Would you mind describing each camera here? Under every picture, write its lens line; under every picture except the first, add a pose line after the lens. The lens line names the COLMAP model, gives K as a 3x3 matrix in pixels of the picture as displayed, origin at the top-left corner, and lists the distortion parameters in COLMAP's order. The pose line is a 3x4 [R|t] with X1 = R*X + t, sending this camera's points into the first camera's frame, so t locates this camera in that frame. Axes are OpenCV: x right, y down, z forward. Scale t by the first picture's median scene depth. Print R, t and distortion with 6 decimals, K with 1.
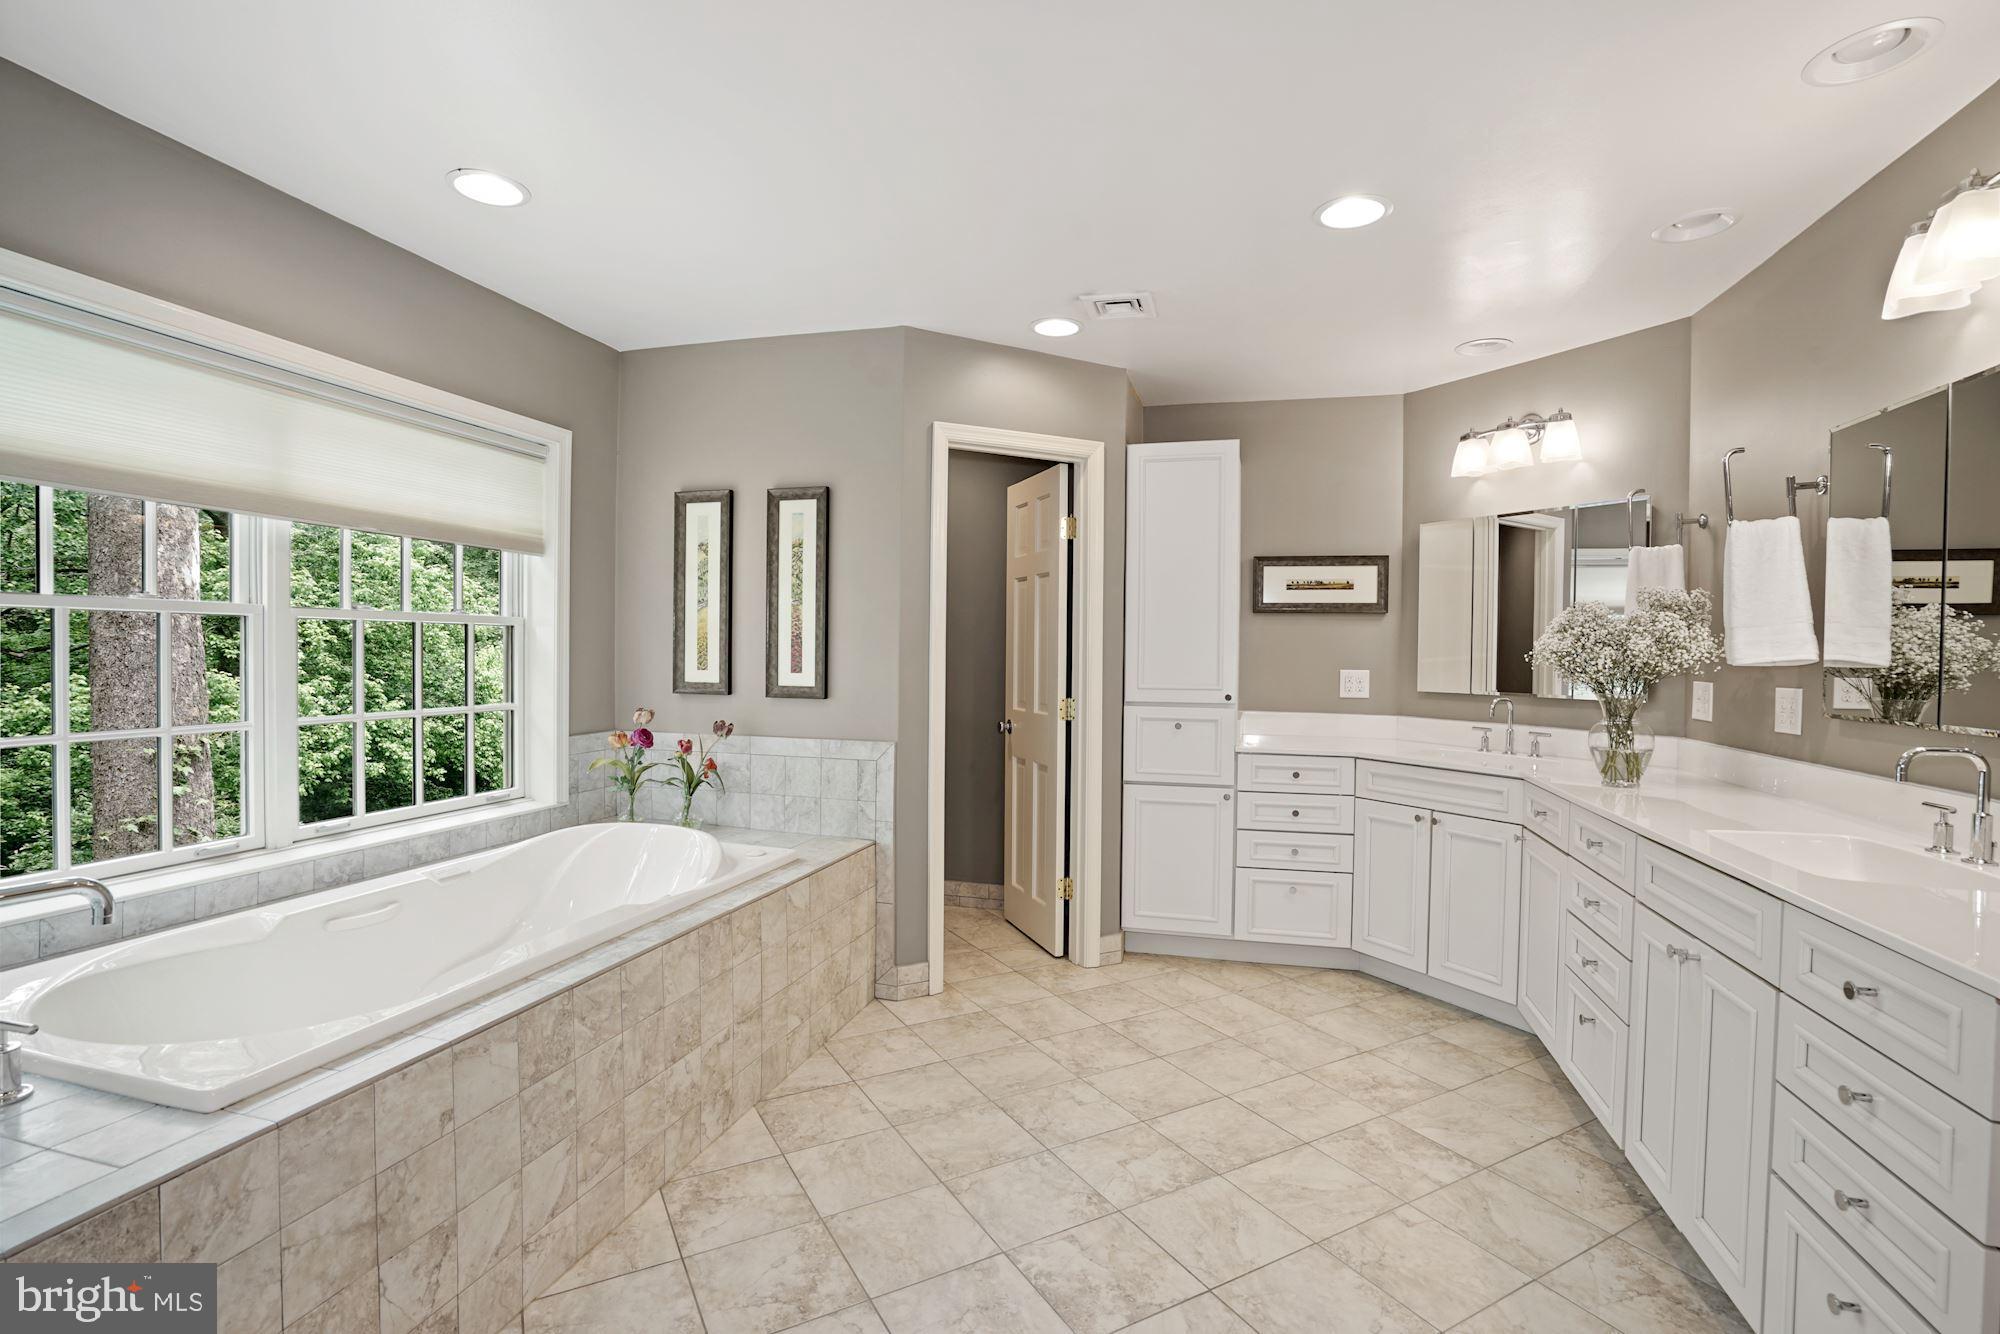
lens RADIAL K [[922.1, 0, 999.7], [0, 922.1, 668.0], [0, 0, 1]] dist [-0.041981, 0.001802]
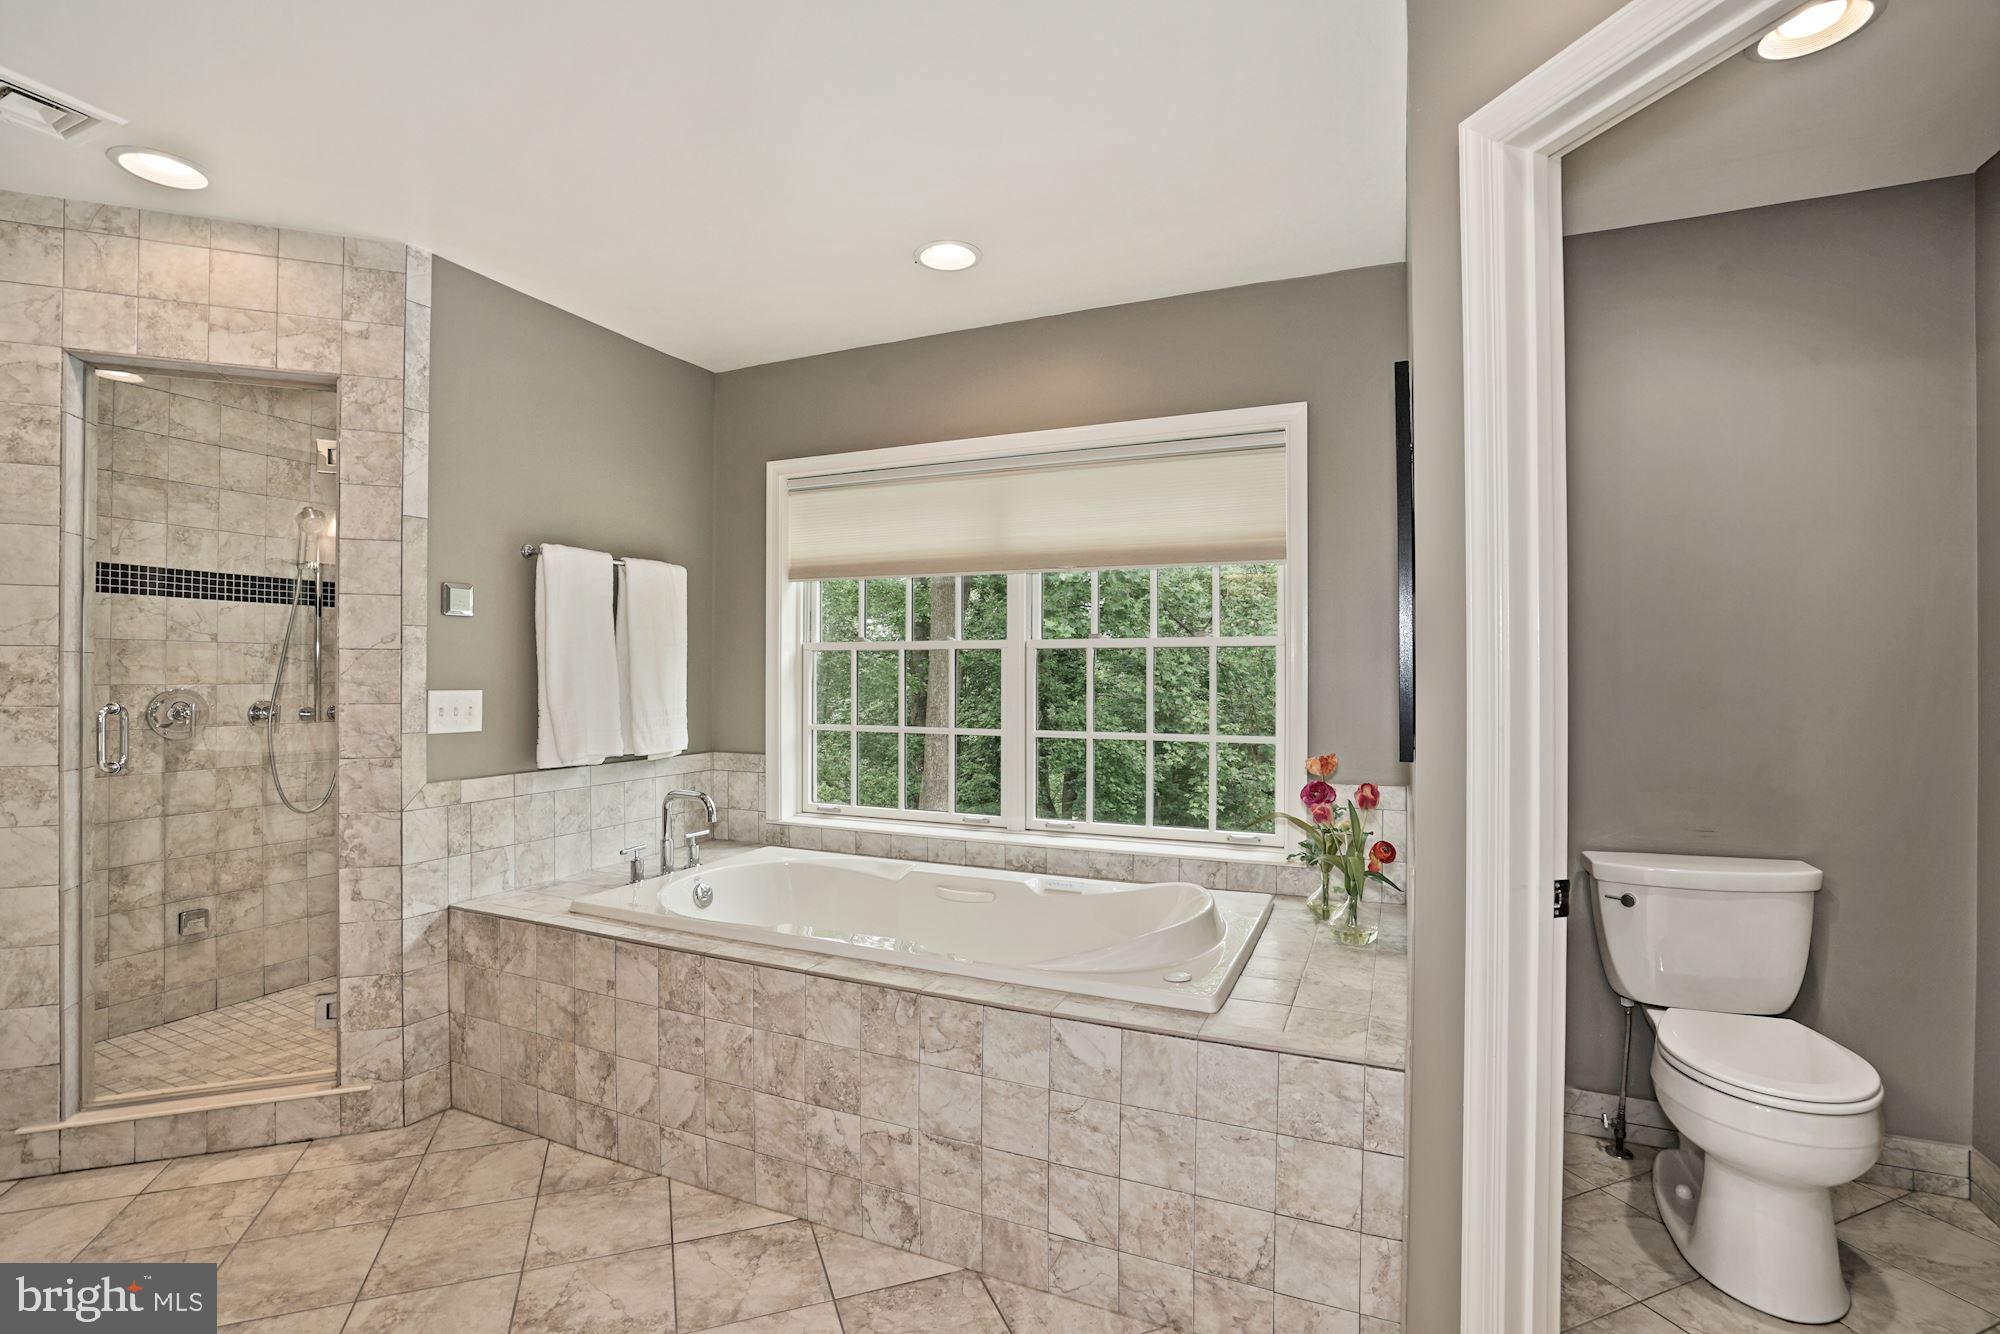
lens RADIAL K [[922.1, 0, 995.4], [0, 922.1, 664.8], [0, 0, 1]] dist [-0.041981, 0.001802]
pose [[-0.158066, -0.020225, -0.987221, 0.544111], [-0.017226, 0.999695, -0.017722, -0.013134], [0.987278, 0.014205, -0.158366, 1.278037]]
